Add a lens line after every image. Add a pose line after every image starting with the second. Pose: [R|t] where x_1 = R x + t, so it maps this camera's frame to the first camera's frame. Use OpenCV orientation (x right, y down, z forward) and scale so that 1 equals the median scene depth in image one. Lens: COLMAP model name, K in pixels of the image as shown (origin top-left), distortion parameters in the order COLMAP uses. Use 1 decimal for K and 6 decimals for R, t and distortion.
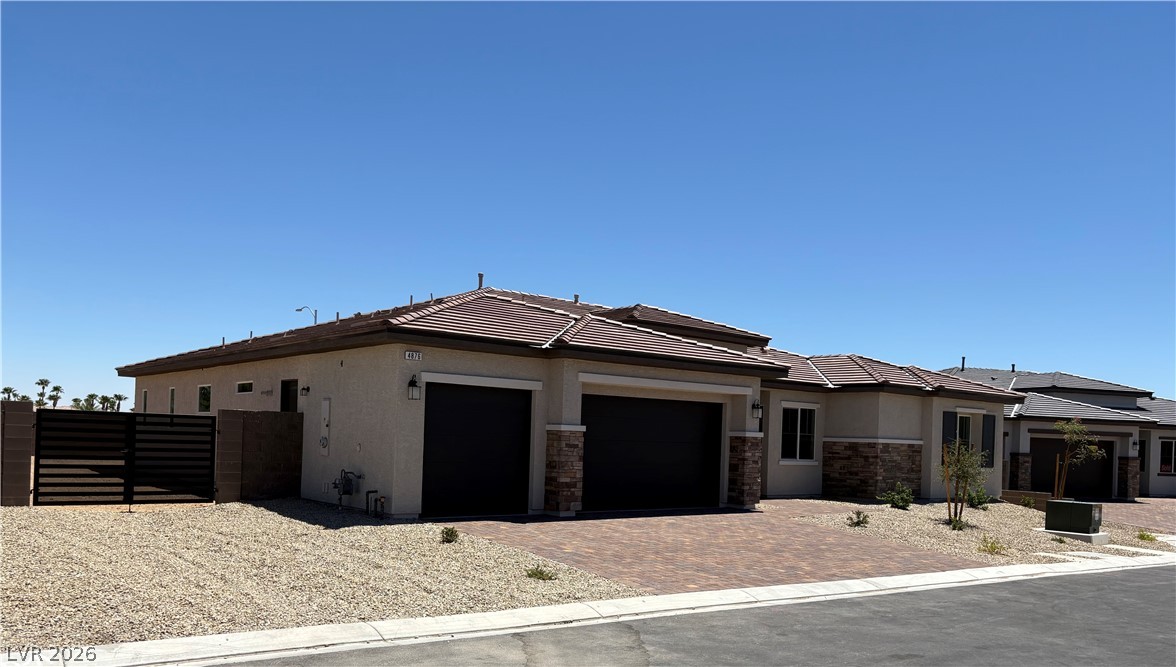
lens RADIAL K [[905.8, 0, 593.4], [0, 905.8, 339.3], [0, 0, 1]] dist [-0.002352, 0.000798]
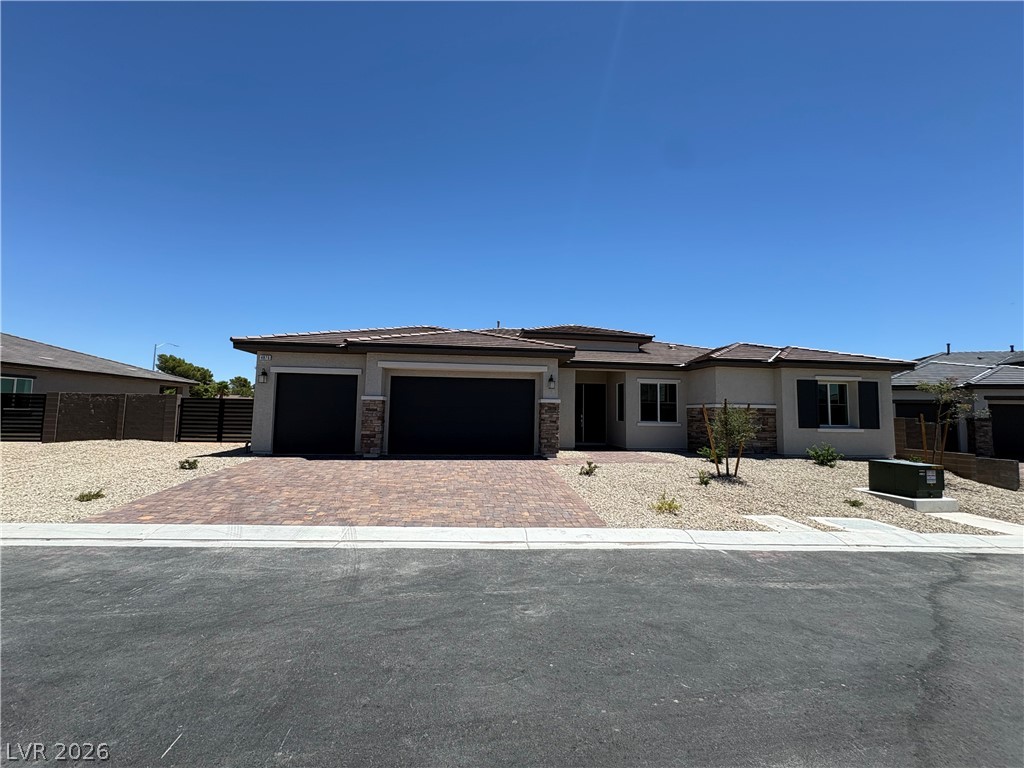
lens RADIAL K [[410.0, 0, 517.8], [0, 410.0, 380.6], [0, 0, 1]] dist [-0.000278, 0.000486]
pose [[0.847814, -0.058656, -0.527040, 0.397536], [0.067429, 0.997721, -0.002571, 0.063615], [0.525990, -0.033358, 0.849836, 0.402697]]
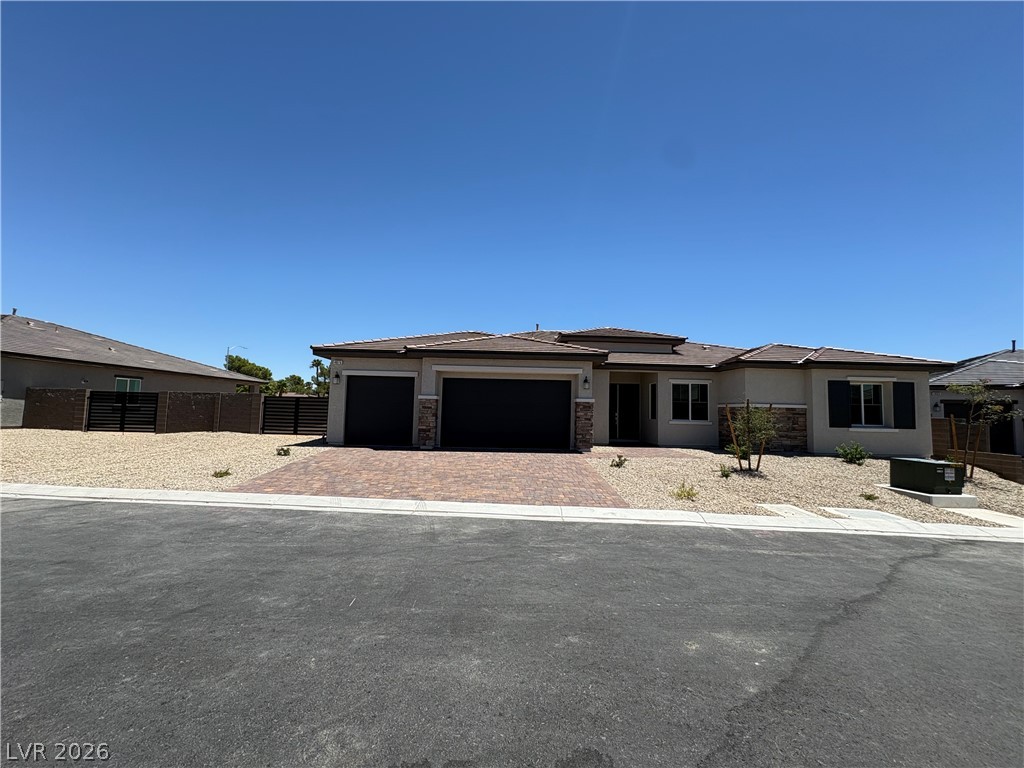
lens RADIAL K [[410.0, 0, 517.8], [0, 410.0, 386.6], [0, 0, 1]] dist [-0.000278, 0.000486]
pose [[0.794599, -0.047366, -0.605284, 0.428842], [0.068271, 0.997600, 0.011559, 0.058792], [0.603284, -0.050508, 0.795926, 0.355599]]
